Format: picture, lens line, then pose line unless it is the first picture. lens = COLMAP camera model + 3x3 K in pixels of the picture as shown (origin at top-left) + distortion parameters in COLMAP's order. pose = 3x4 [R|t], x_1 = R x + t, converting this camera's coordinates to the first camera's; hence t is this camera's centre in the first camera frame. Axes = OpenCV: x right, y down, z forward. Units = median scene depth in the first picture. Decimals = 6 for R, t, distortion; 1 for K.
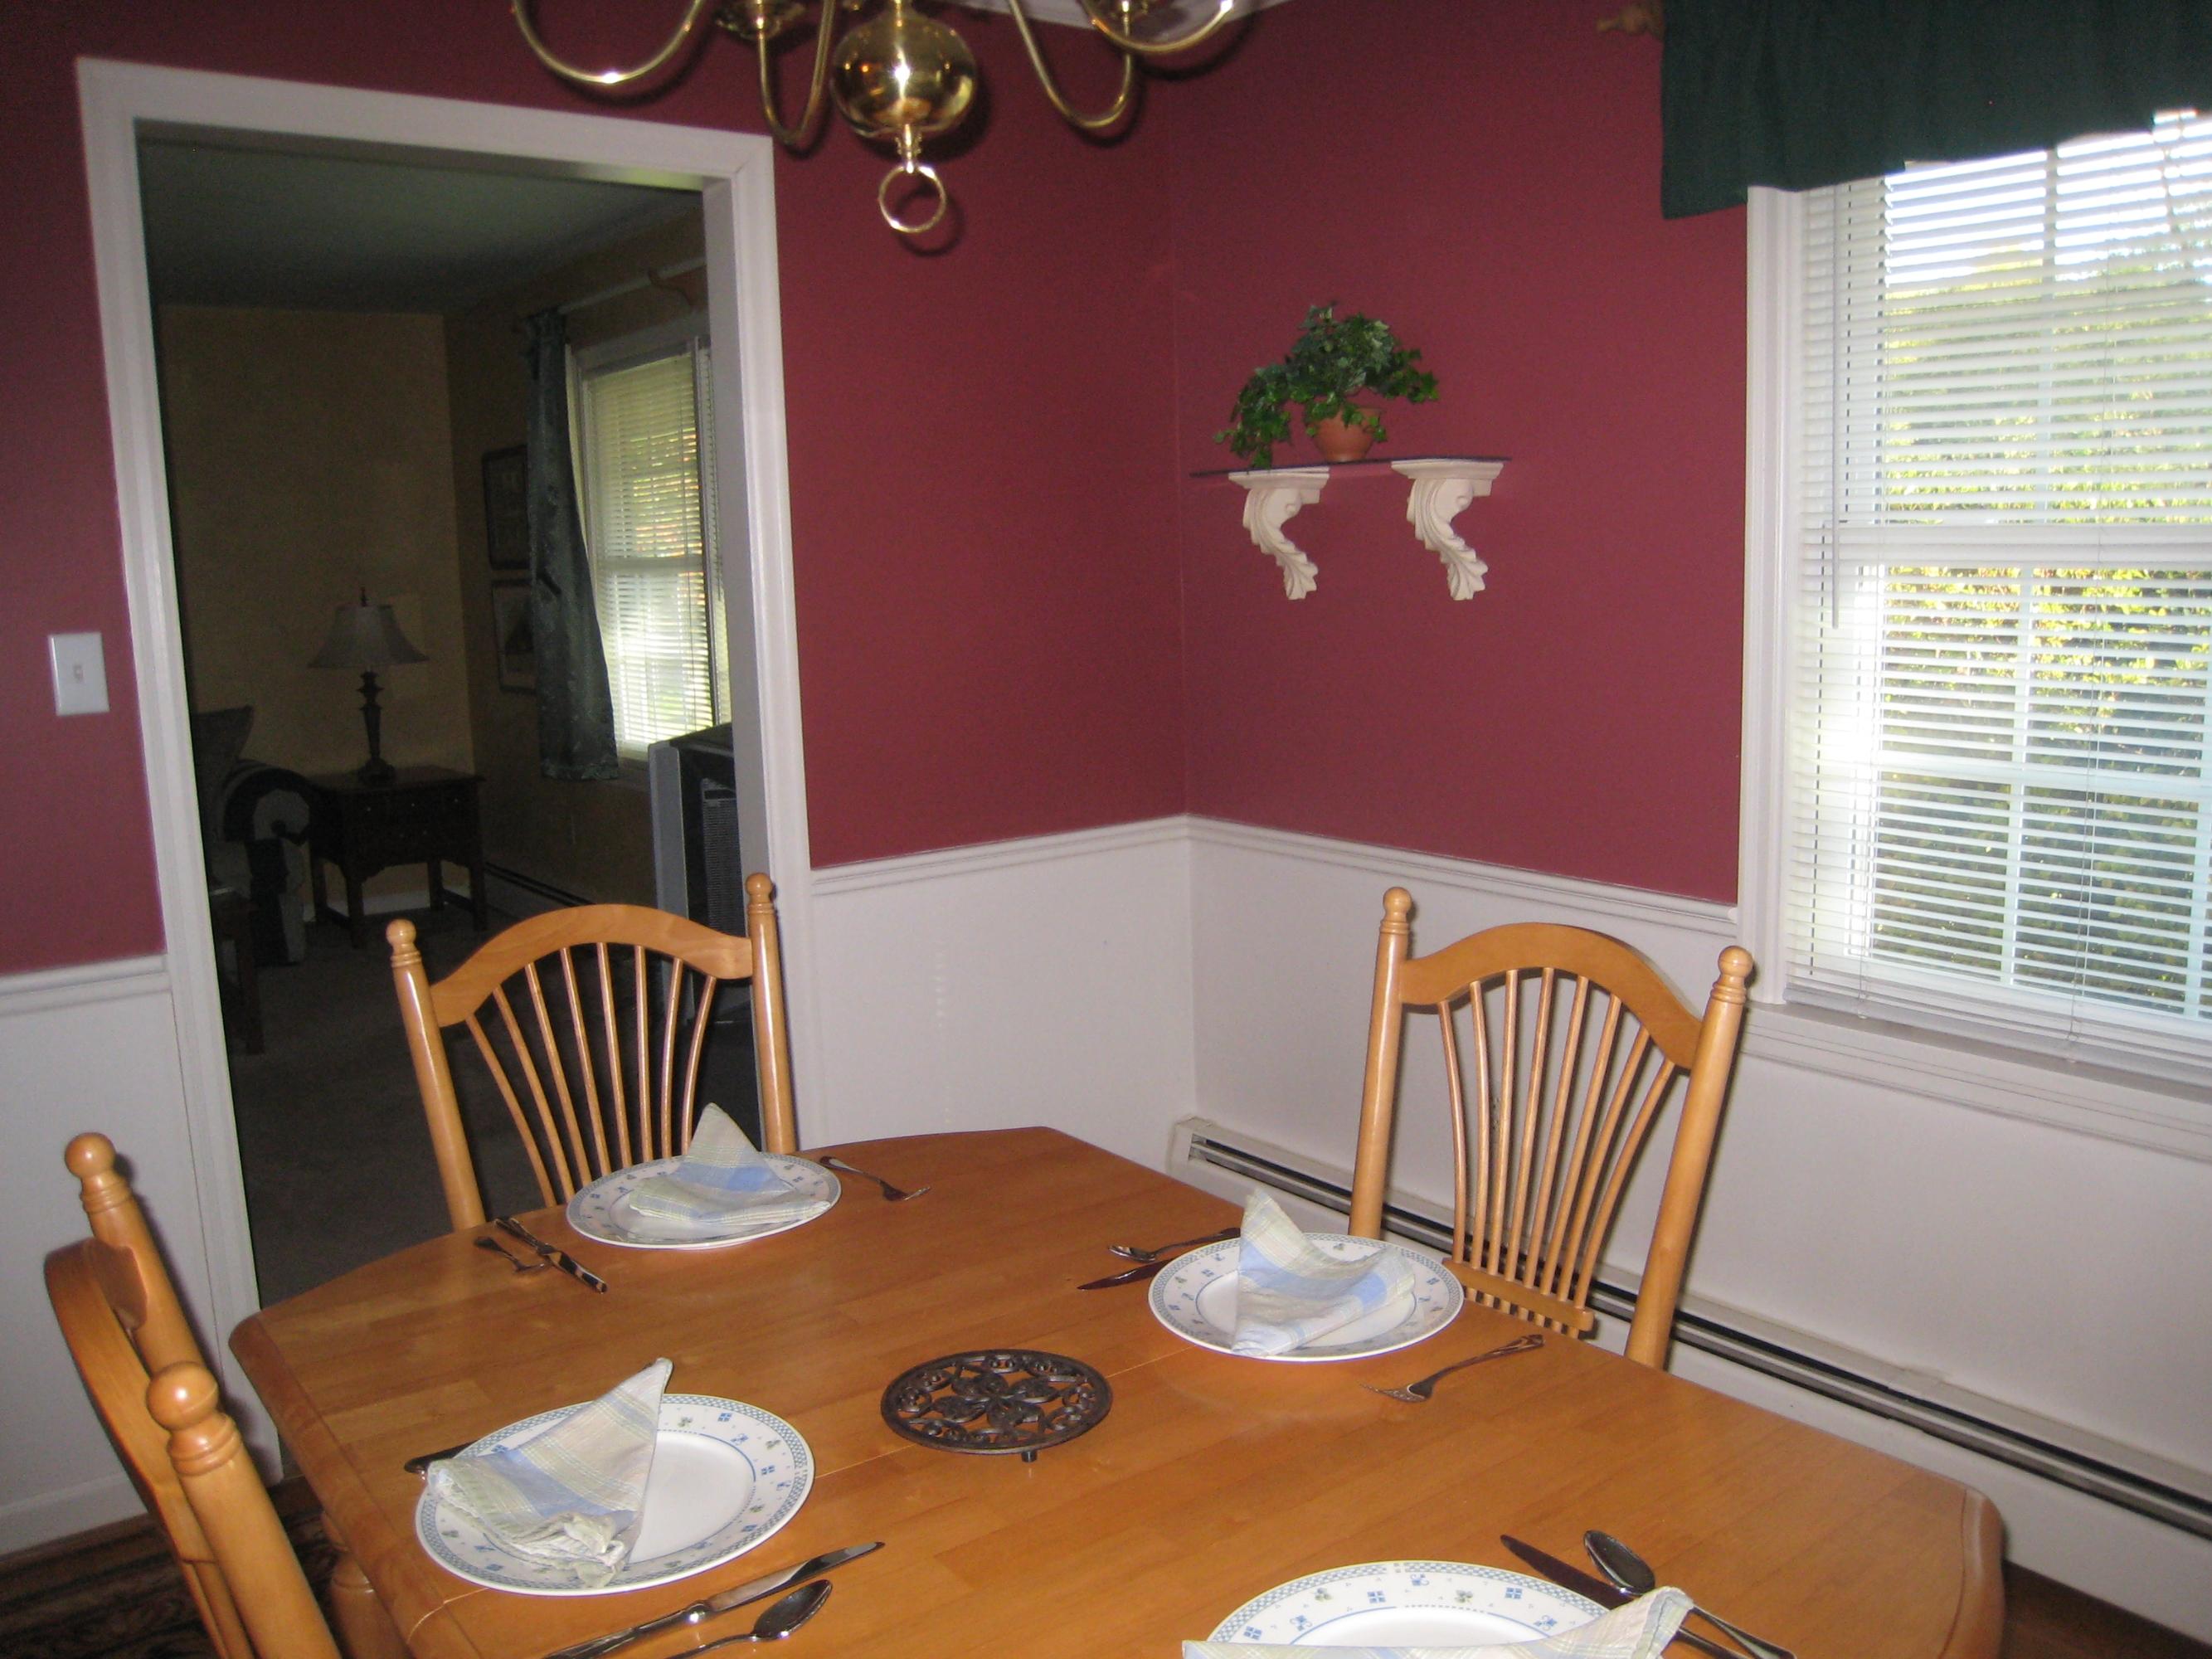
lens RADIAL K [[1827.4, 0, 1124.6], [0, 1827.4, 833.1], [0, 0, 1]] dist [-0.166500, 0.117121]
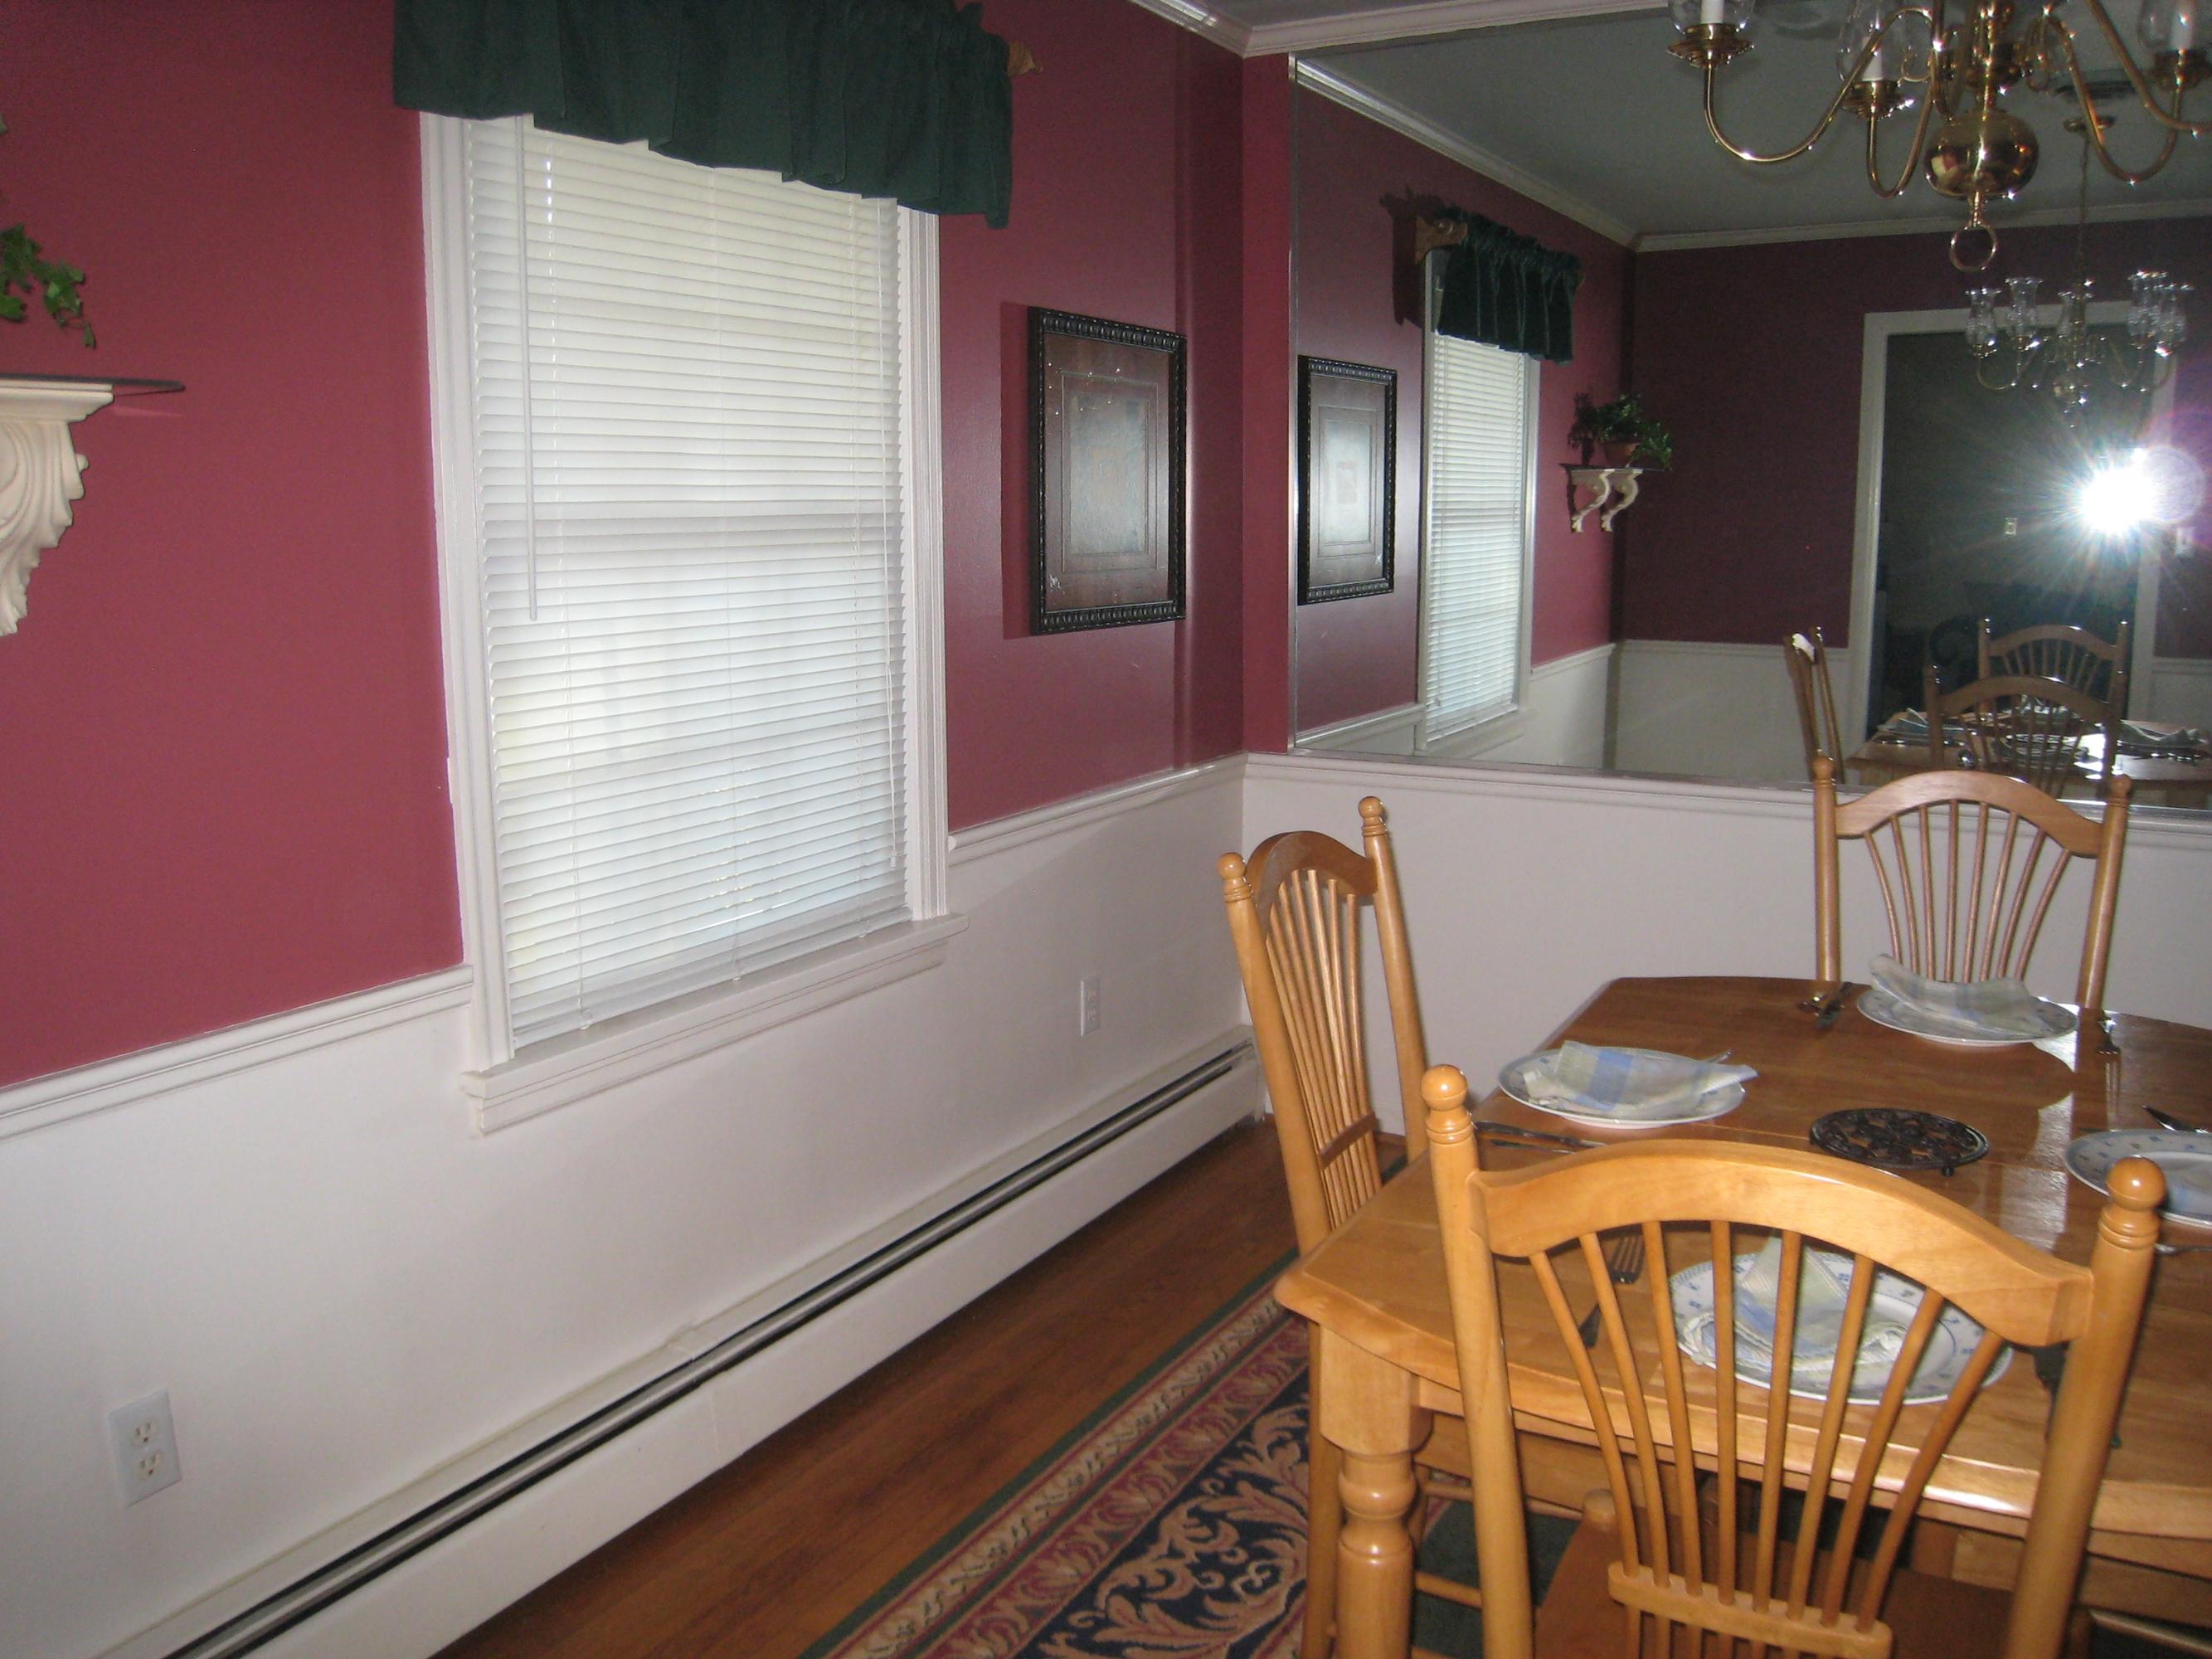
lens RADIAL K [[1819.2, 0, 1109.9], [0, 1819.2, 889.8], [0, 0, 1]] dist [-0.144539, 0.002910]
pose [[-0.378954, -0.159284, 0.911604, -0.570659], [0.164194, 0.957874, 0.235624, -0.150749], [-0.910733, 0.238970, -0.336837, 1.088156]]
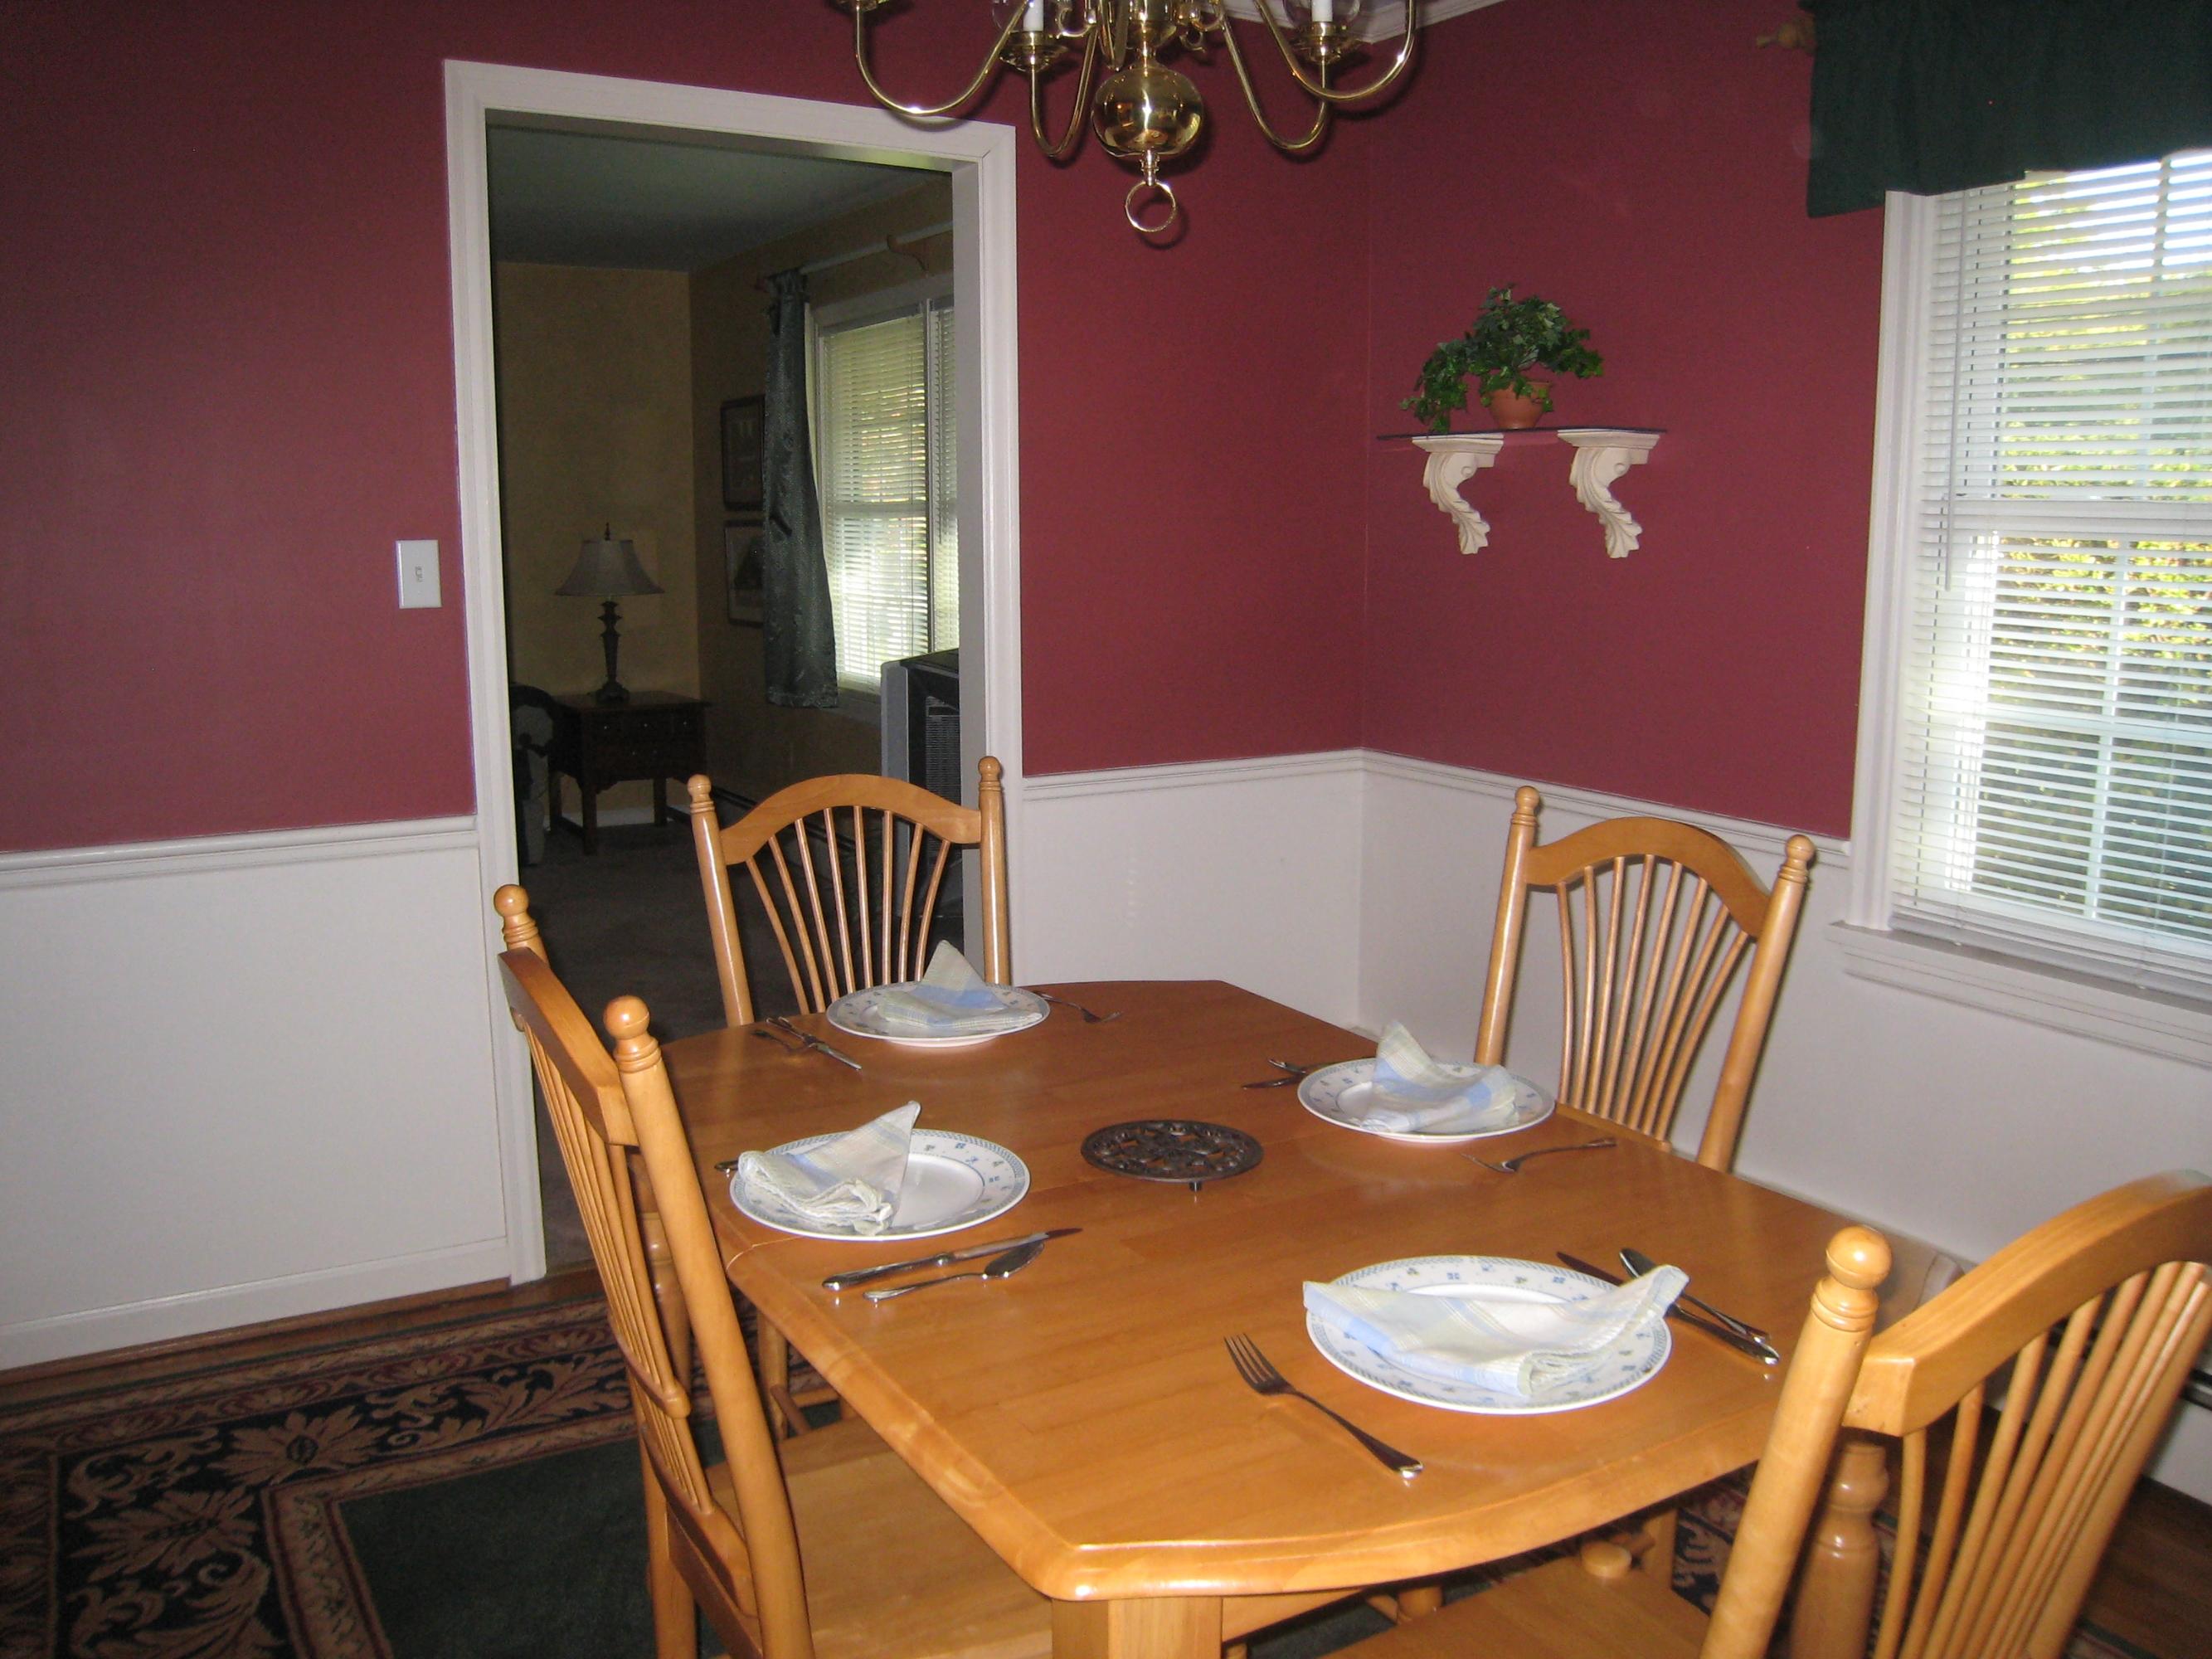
lens RADIAL K [[1826.3, 0, 1106.0], [0, 1826.3, 829.5], [0, 0, 1]] dist [-0.165102, 0.115456]
pose [[0.992628, 0.048154, -0.111228, 0.008124], [-0.046386, 0.998754, 0.018429, 0.038717], [0.111976, -0.013133, 0.993624, -0.156874]]
